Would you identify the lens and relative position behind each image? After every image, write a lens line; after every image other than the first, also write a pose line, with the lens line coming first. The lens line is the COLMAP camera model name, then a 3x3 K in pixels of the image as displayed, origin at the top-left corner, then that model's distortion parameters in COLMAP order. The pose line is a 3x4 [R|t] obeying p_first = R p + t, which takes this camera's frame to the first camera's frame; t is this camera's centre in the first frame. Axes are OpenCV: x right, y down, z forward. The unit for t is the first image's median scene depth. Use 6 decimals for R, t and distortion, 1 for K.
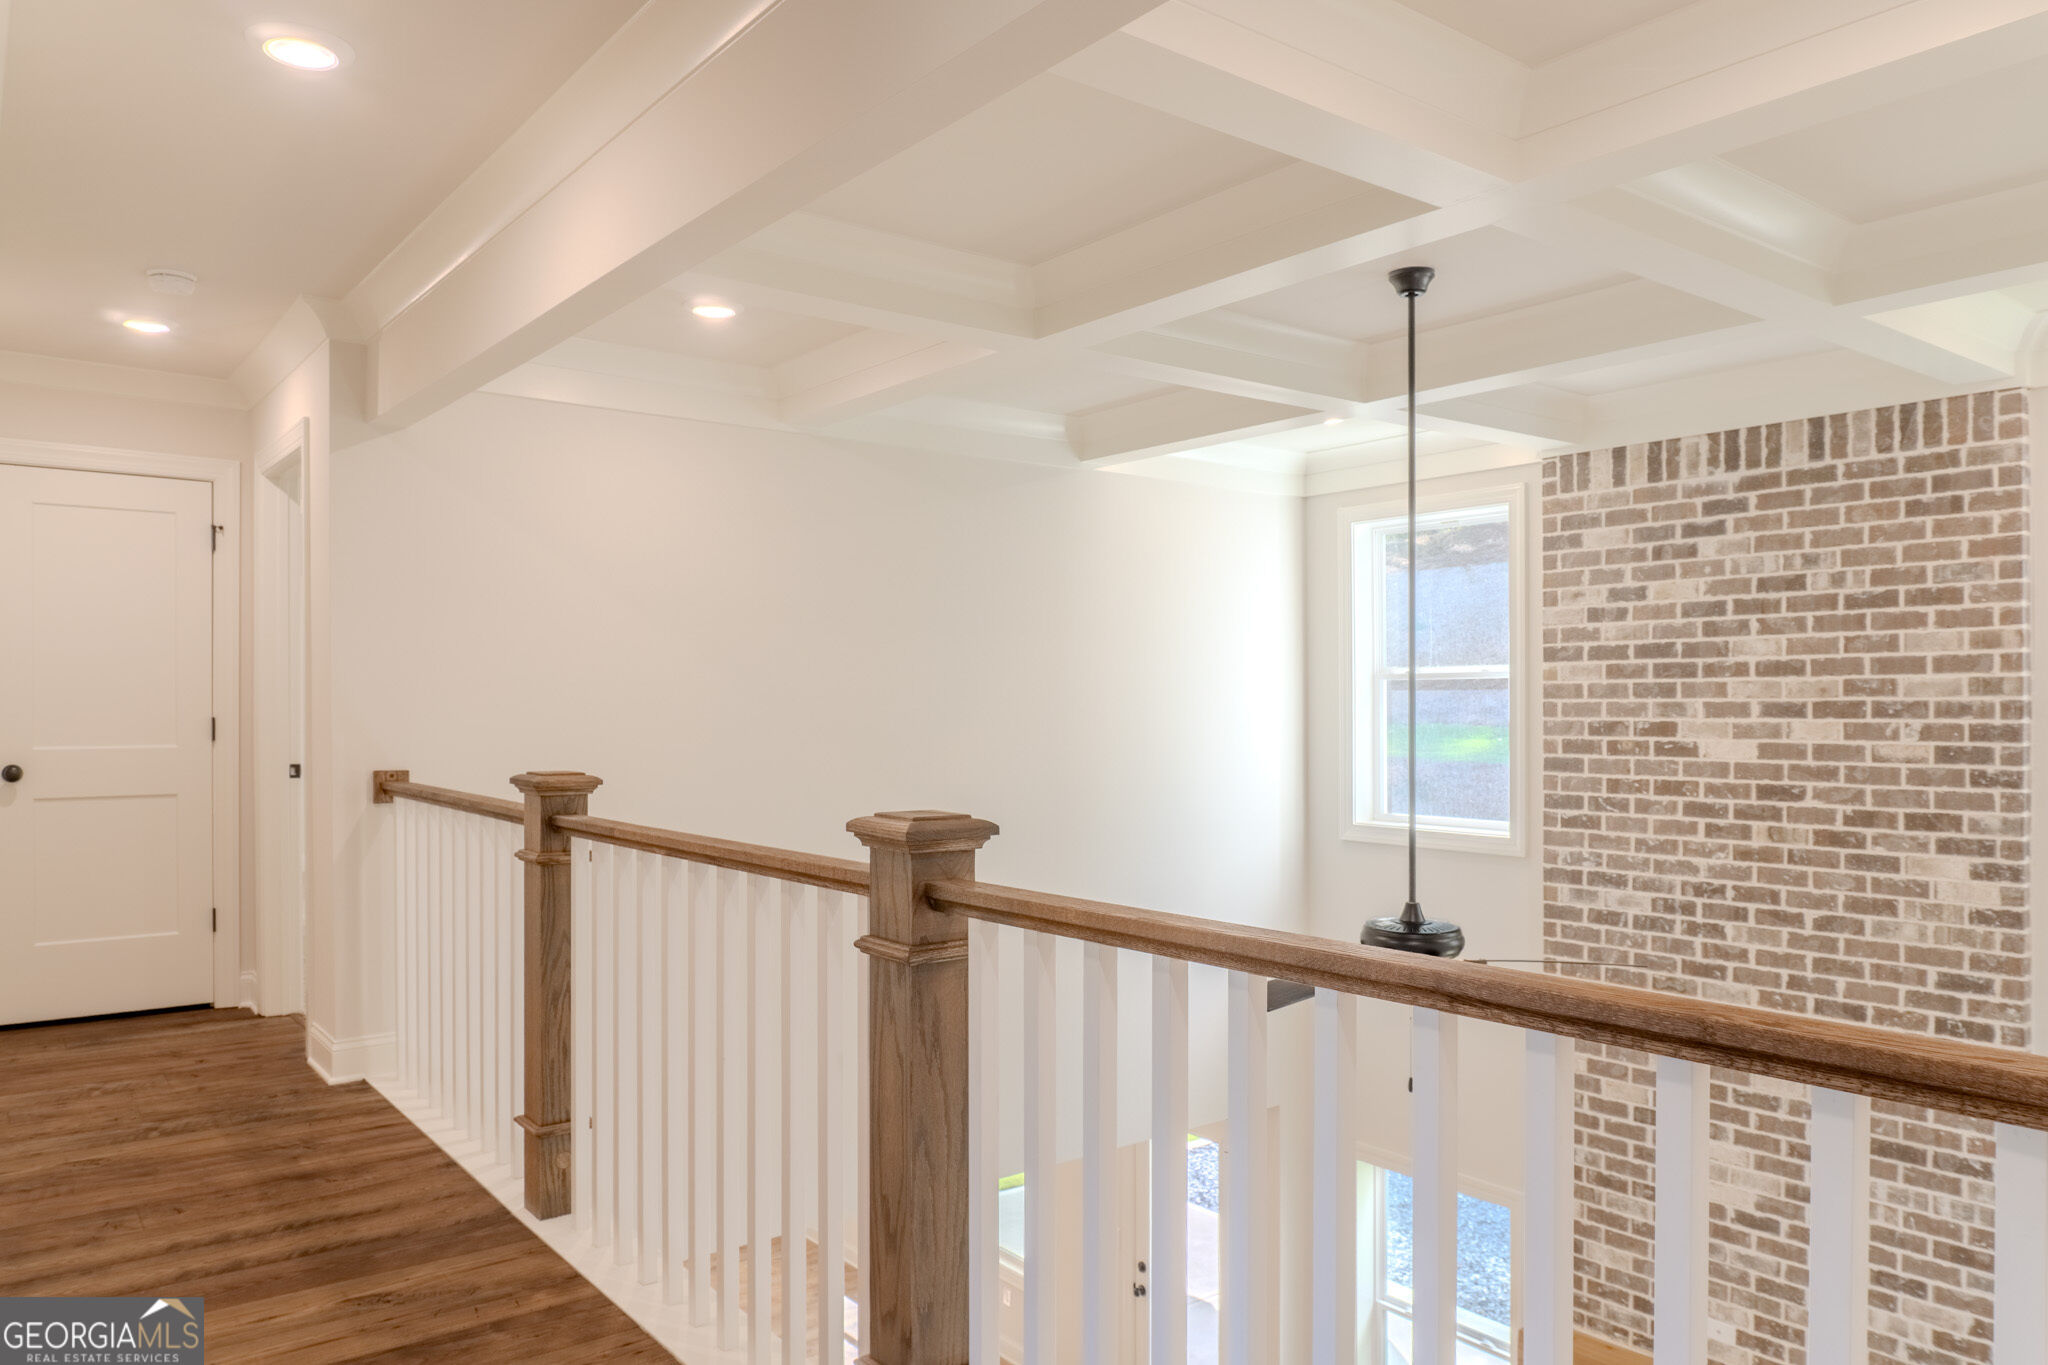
lens RADIAL K [[1408.8, 0, 1015.7], [0, 1408.8, 704.2], [0, 0, 1]] dist [-0.015641, -0.004115]
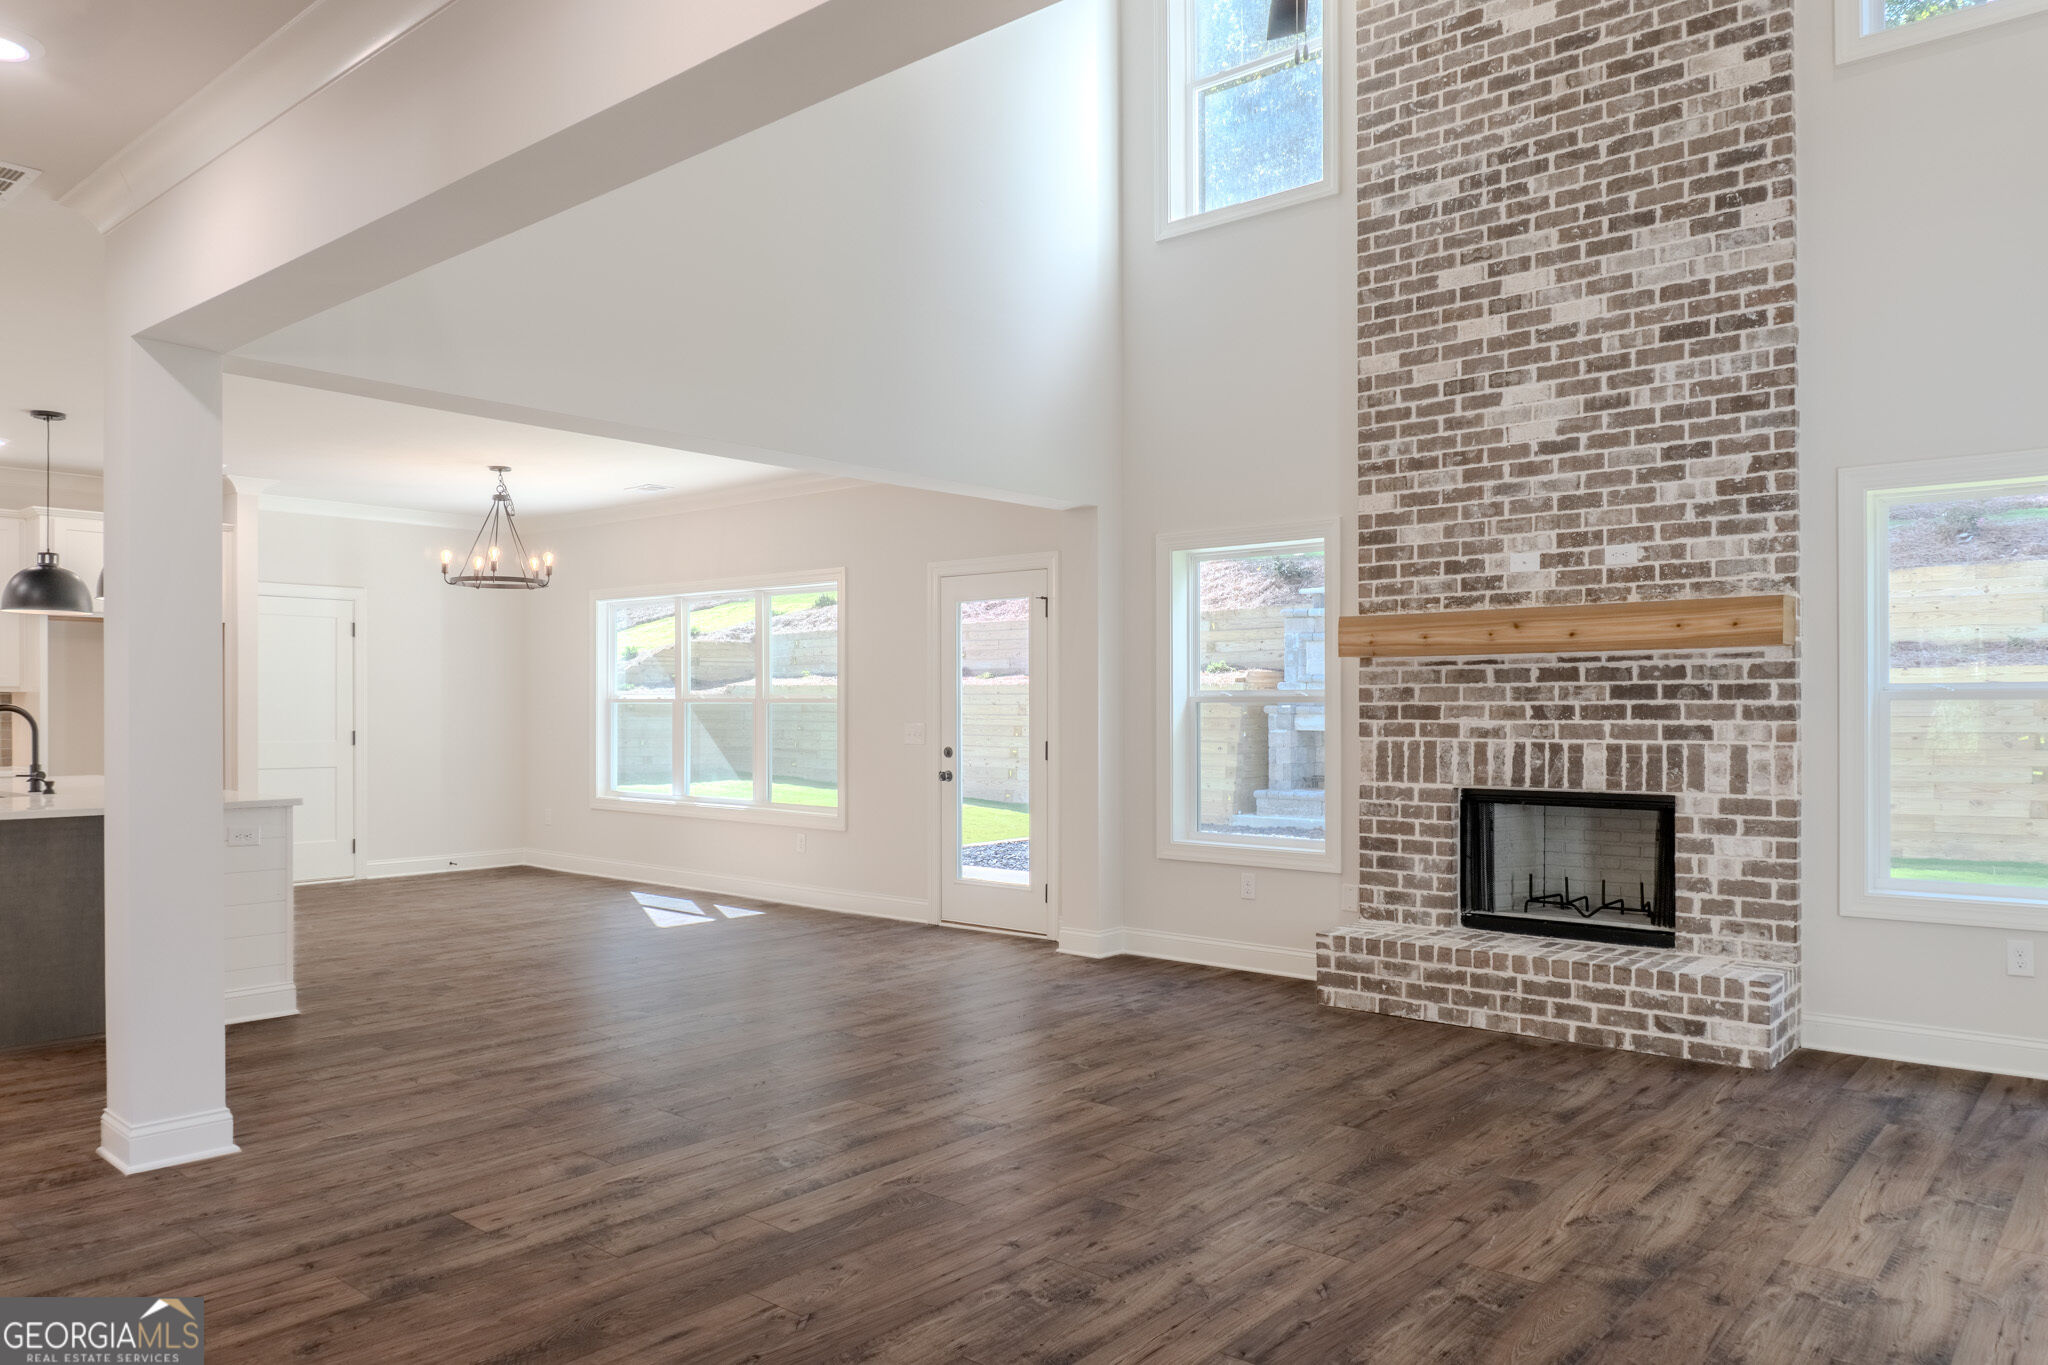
lens RADIAL K [[1408.8, 0, 1017.4], [0, 1408.8, 714.9], [0, 0, 1]] dist [-0.015641, -0.004115]
pose [[0.979743, 0.000527, 0.200257, -0.094873], [-0.000739, 0.999999, 0.000985, 0.572786], [-0.200256, -0.001113, 0.979743, 0.022164]]
